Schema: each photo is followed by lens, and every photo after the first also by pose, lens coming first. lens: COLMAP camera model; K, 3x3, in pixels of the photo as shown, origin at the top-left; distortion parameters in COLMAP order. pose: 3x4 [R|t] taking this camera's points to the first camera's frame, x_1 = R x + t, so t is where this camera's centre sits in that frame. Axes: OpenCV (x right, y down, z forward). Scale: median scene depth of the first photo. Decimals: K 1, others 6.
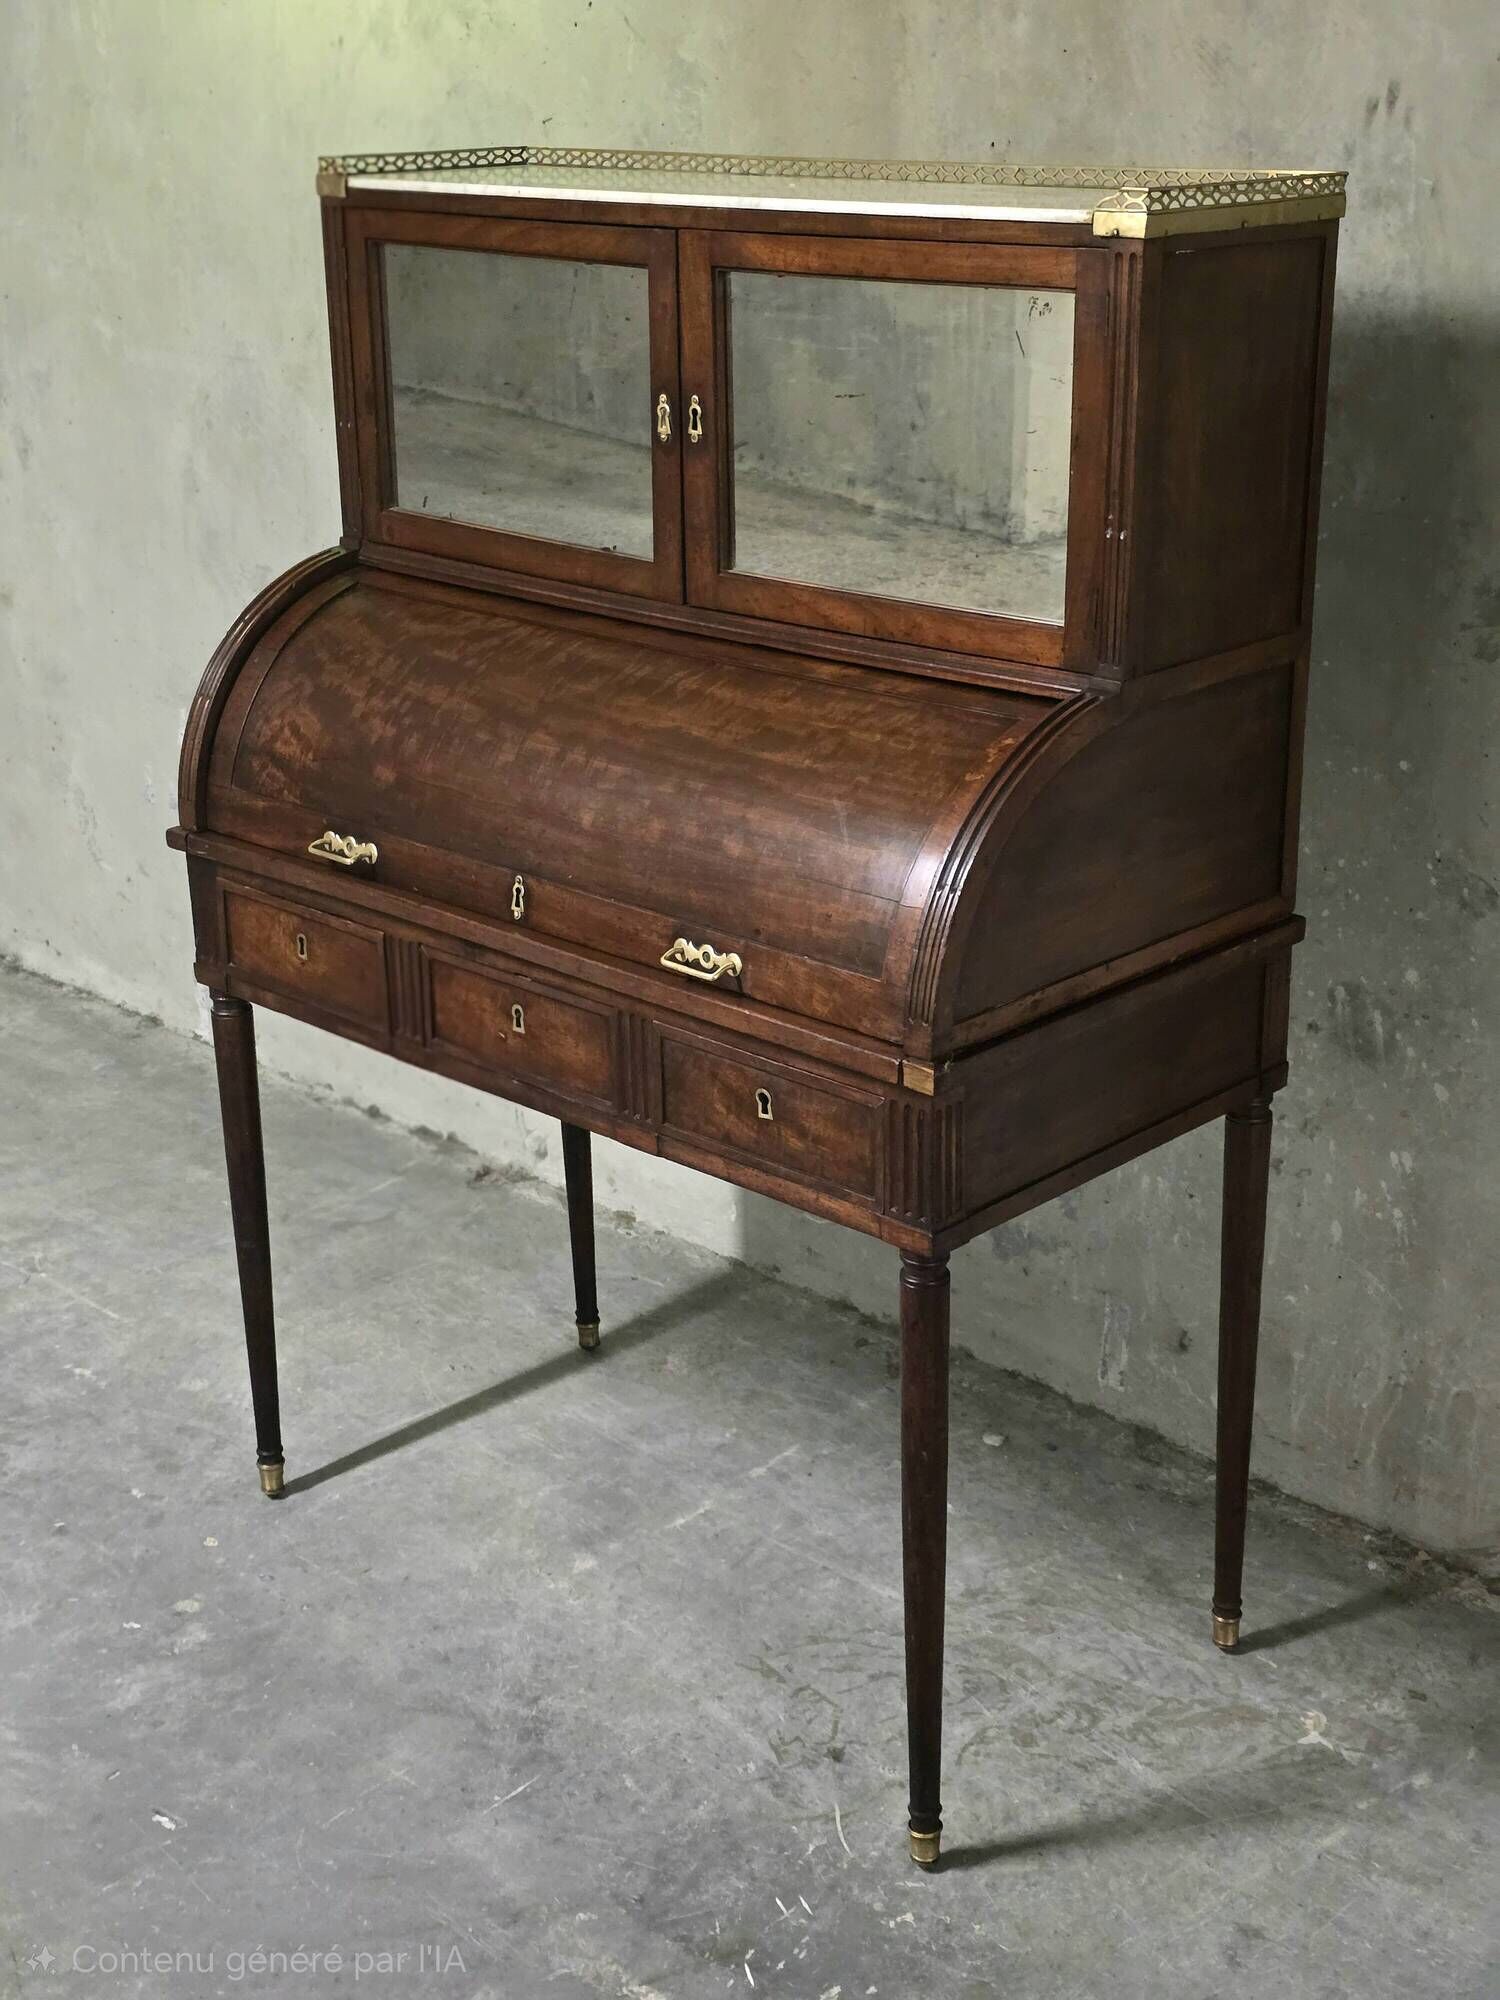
lens RADIAL K [[2705.6, 0, 753.8], [0, 2705.6, 1015.4], [0, 0, 1]] dist [0.136727, -0.401303]
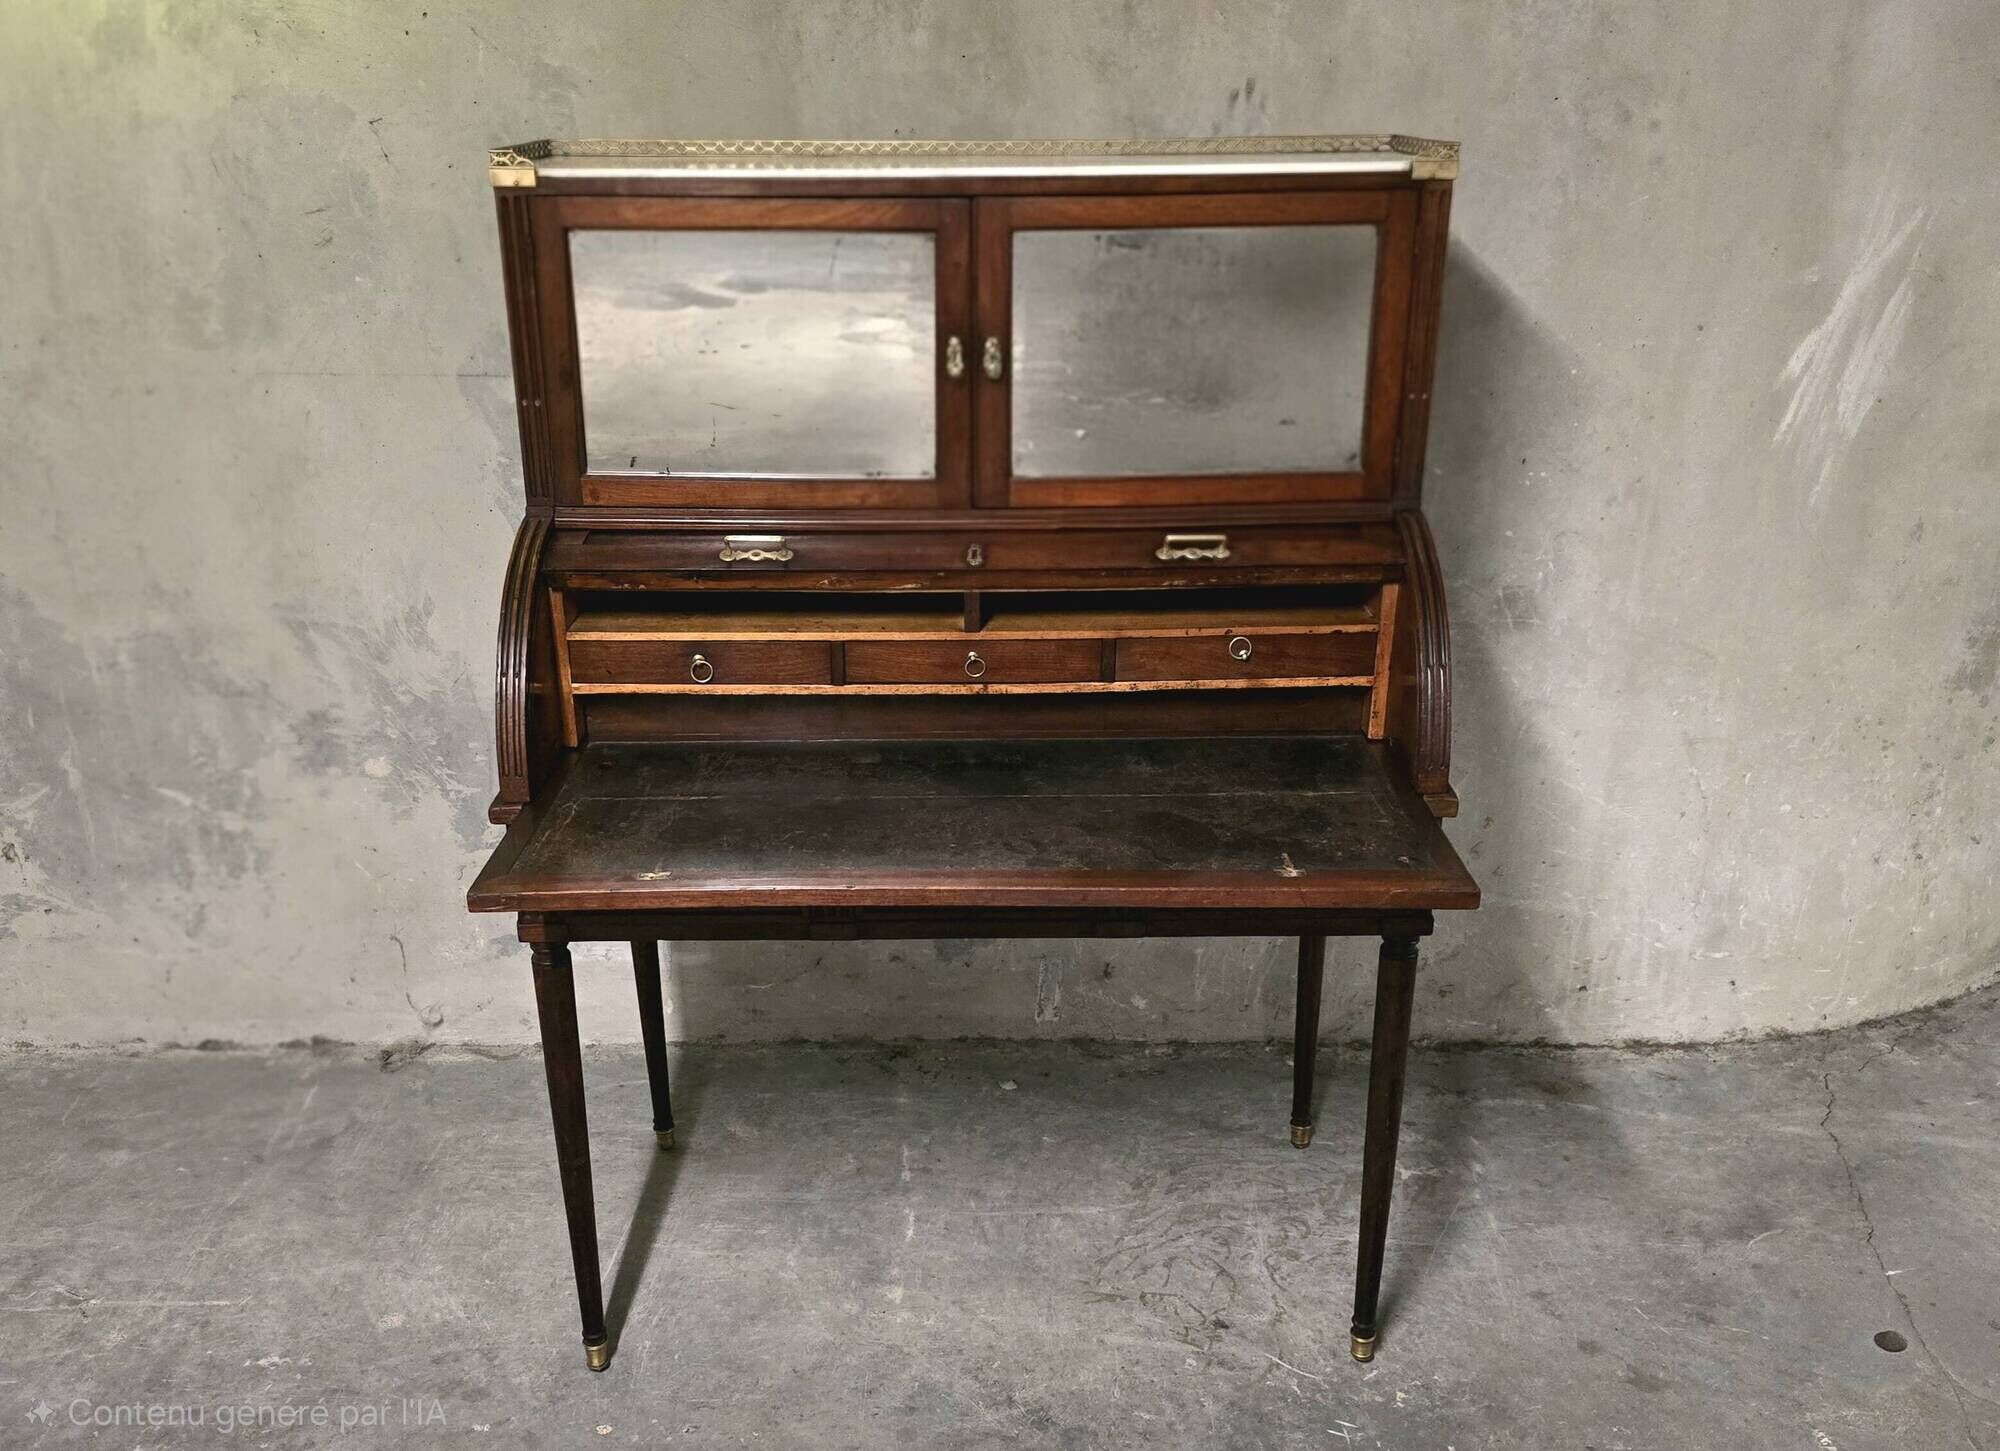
lens RADIAL K [[1744.3, 0, 980.5], [0, 1744.3, 797.1], [0, 0, 1]] dist [0.074957, -0.105791]
pose [[0.714817, -0.260761, 0.648876, -0.532625], [0.236351, 0.963362, 0.126773, -0.116963], [-0.658160, 0.062743, 0.750259, 0.387690]]
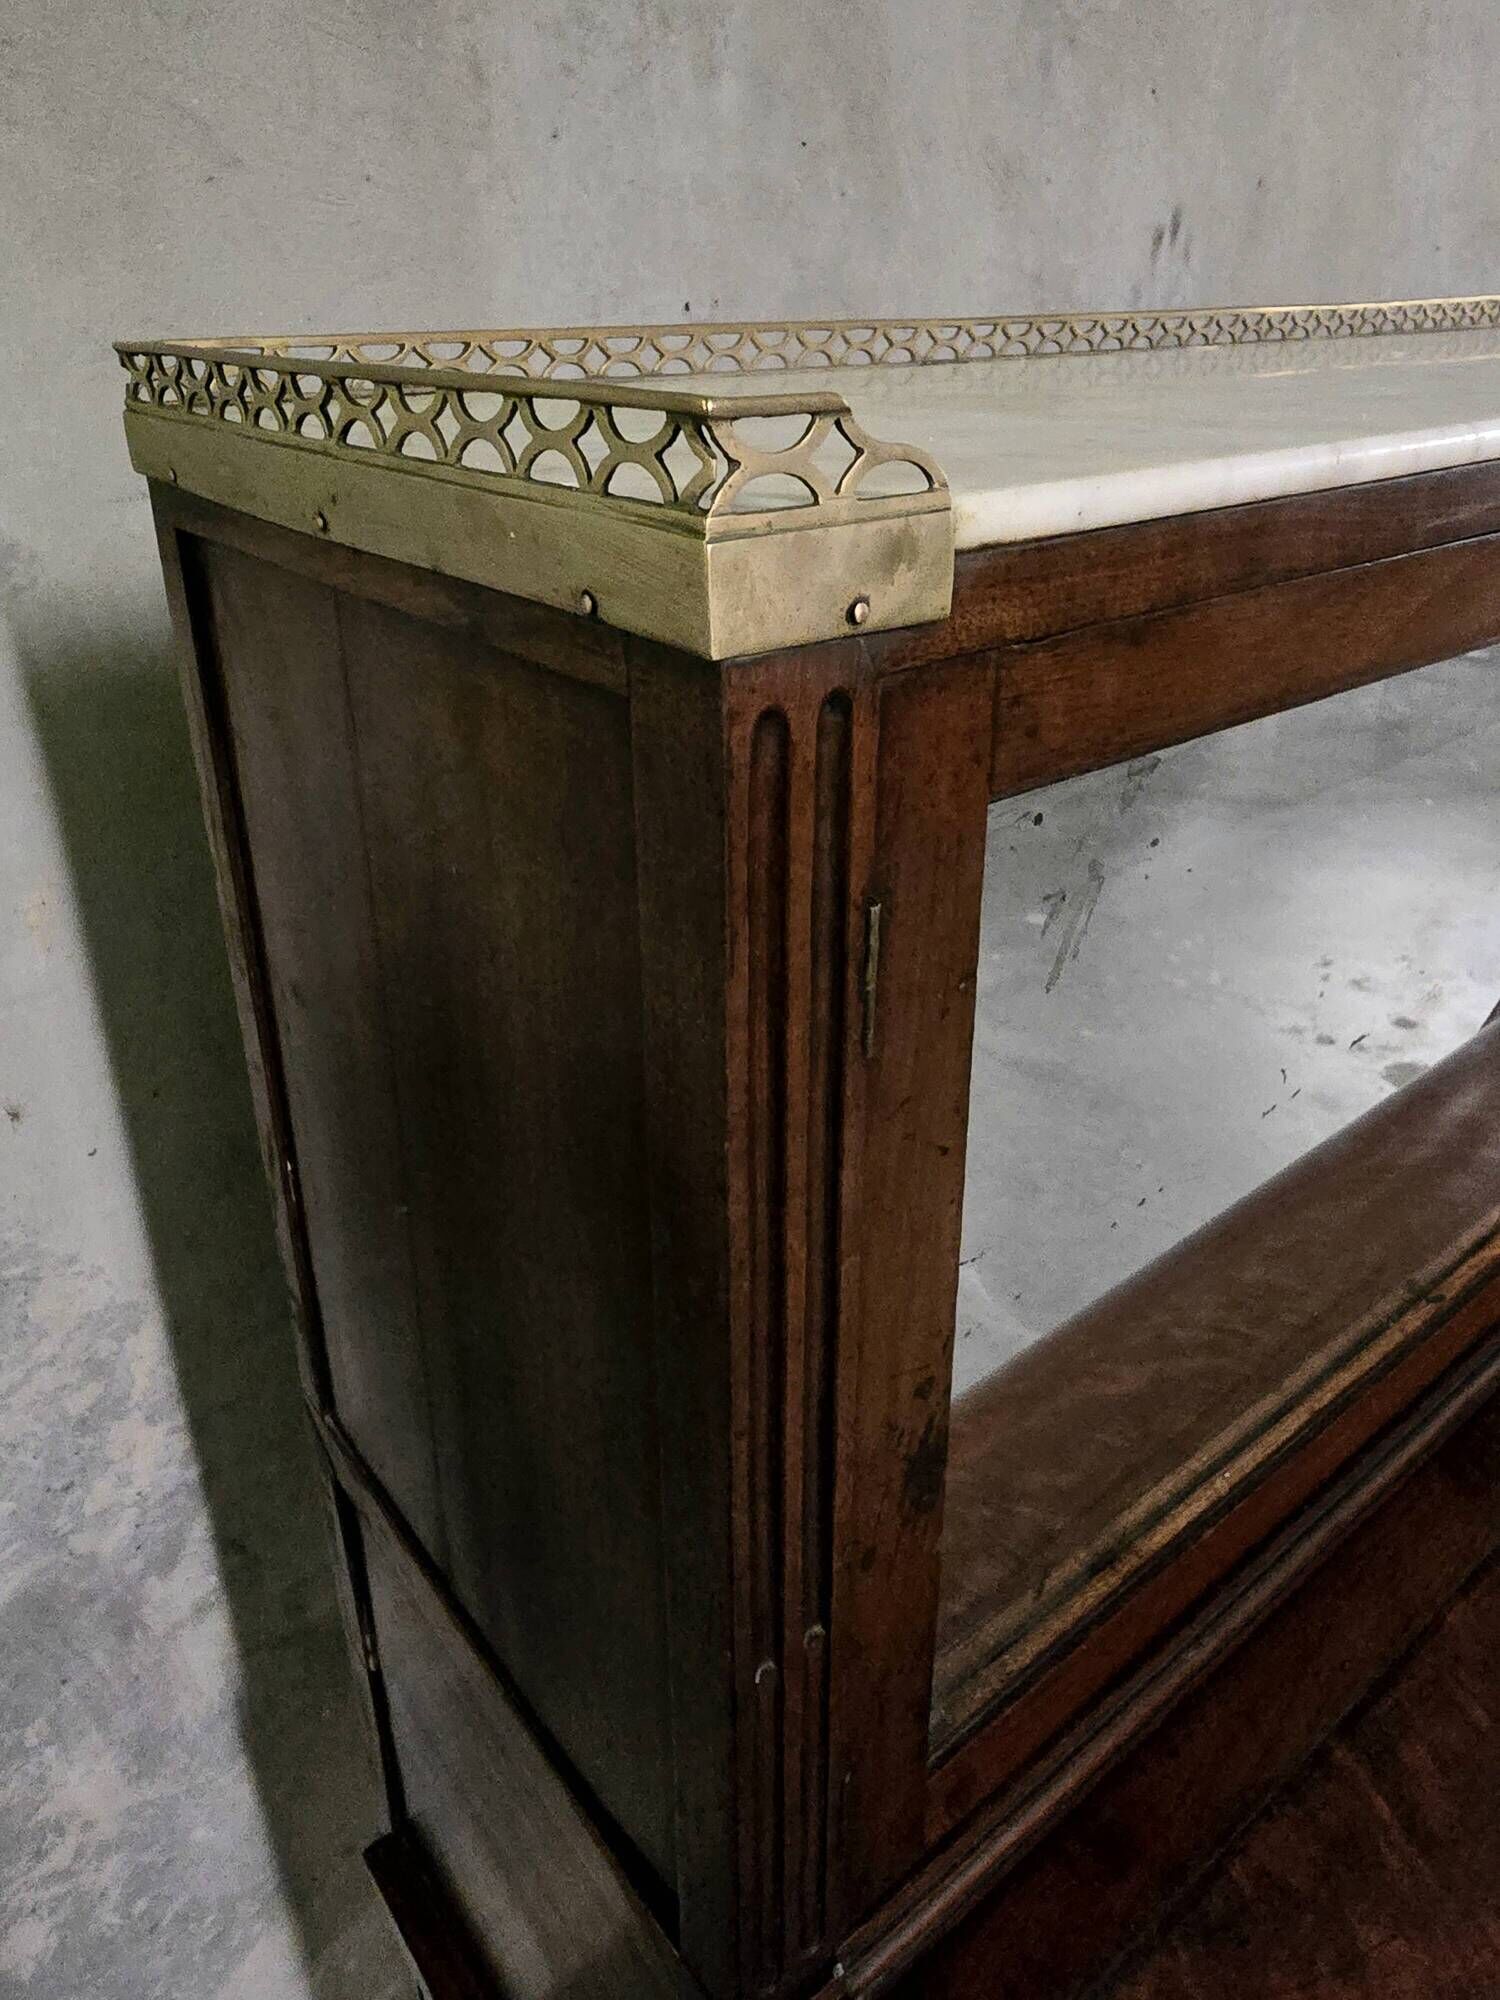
lens RADIAL K [[1386.8, 0, 755.9], [0, 1386.8, 856.9], [0, 0, 1]] dist [0.001502, -0.004127]
pose [[0.132125, -0.372940, 0.918400, -0.235175], [0.348565, 0.884829, 0.309161, -0.316778], [-0.927925, 0.279274, 0.246902, 0.994913]]
